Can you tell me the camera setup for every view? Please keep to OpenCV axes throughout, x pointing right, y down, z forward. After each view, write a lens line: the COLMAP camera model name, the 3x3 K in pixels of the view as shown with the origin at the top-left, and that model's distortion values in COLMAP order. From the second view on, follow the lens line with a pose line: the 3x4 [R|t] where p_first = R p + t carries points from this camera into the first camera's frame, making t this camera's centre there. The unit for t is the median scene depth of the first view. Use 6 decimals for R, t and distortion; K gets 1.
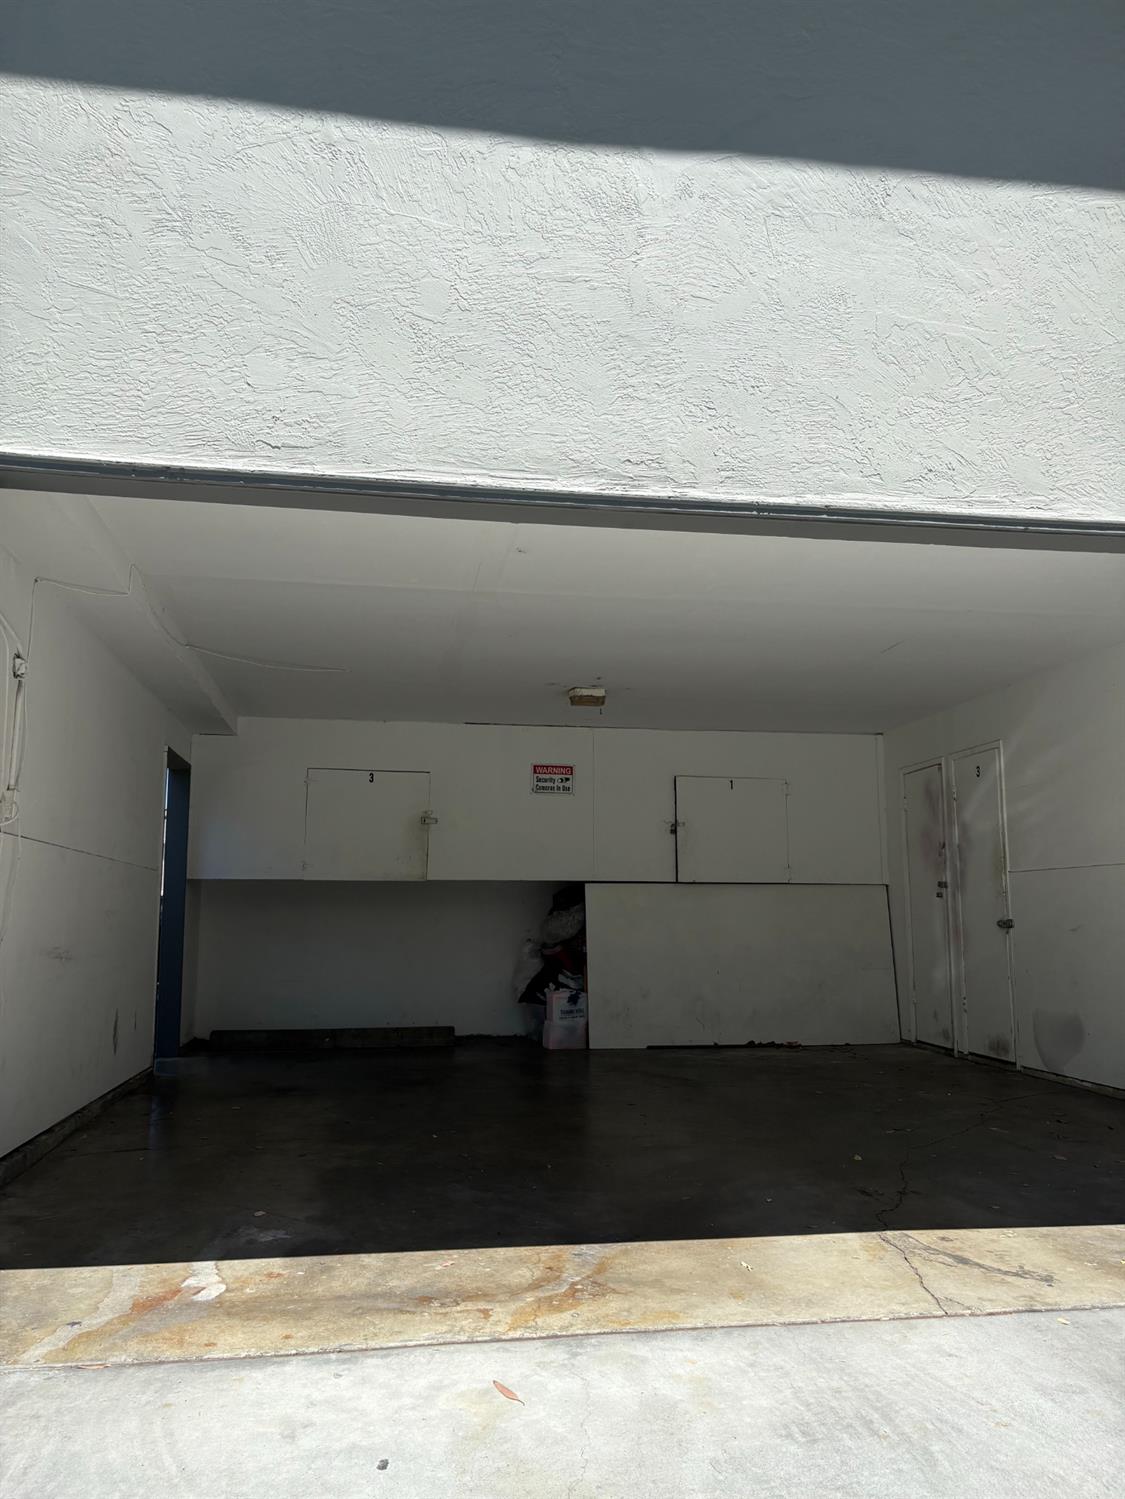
lens RADIAL K [[1128.1, 0, 559.5], [0, 1128.1, 774.9], [0, 0, 1]] dist [0.042867, -0.044540]
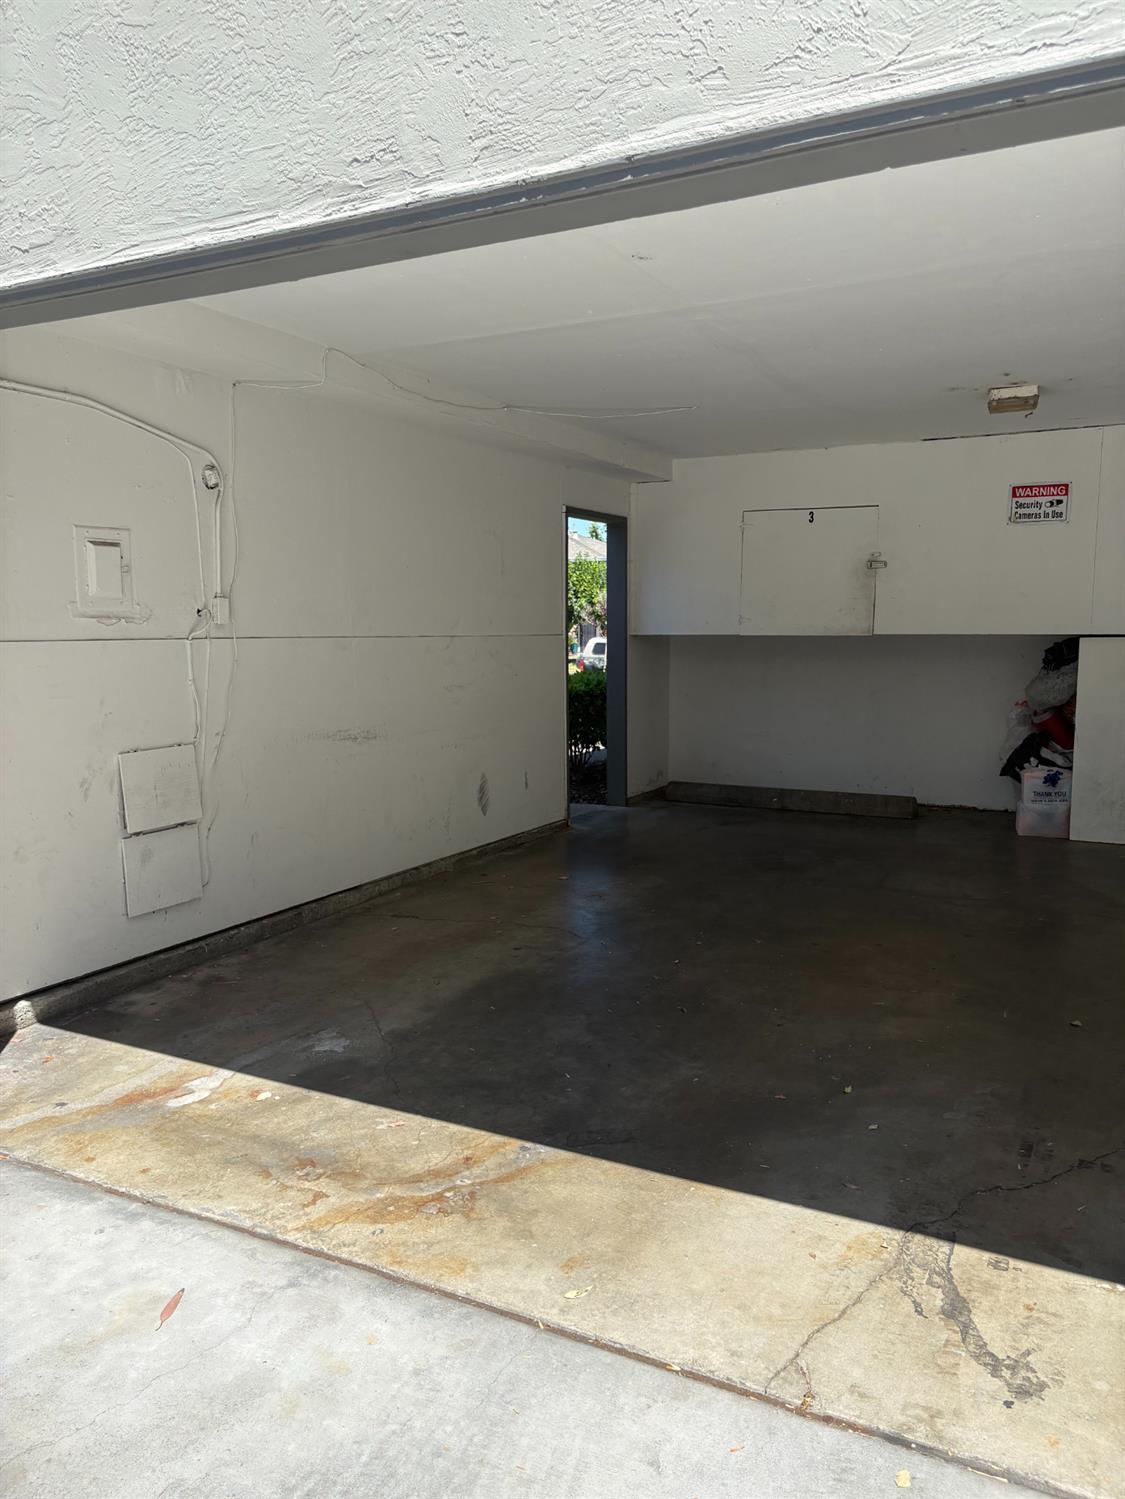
lens RADIAL K [[1128.1, 0, 559.5], [0, 1128.1, 774.9], [0, 0, 1]] dist [0.042867, -0.044540]
pose [[0.803512, 0.073927, -0.590681, 0.579089], [0.080933, 0.969479, 0.231431, -0.063590], [0.589762, -0.233763, 0.773004, 0.437630]]
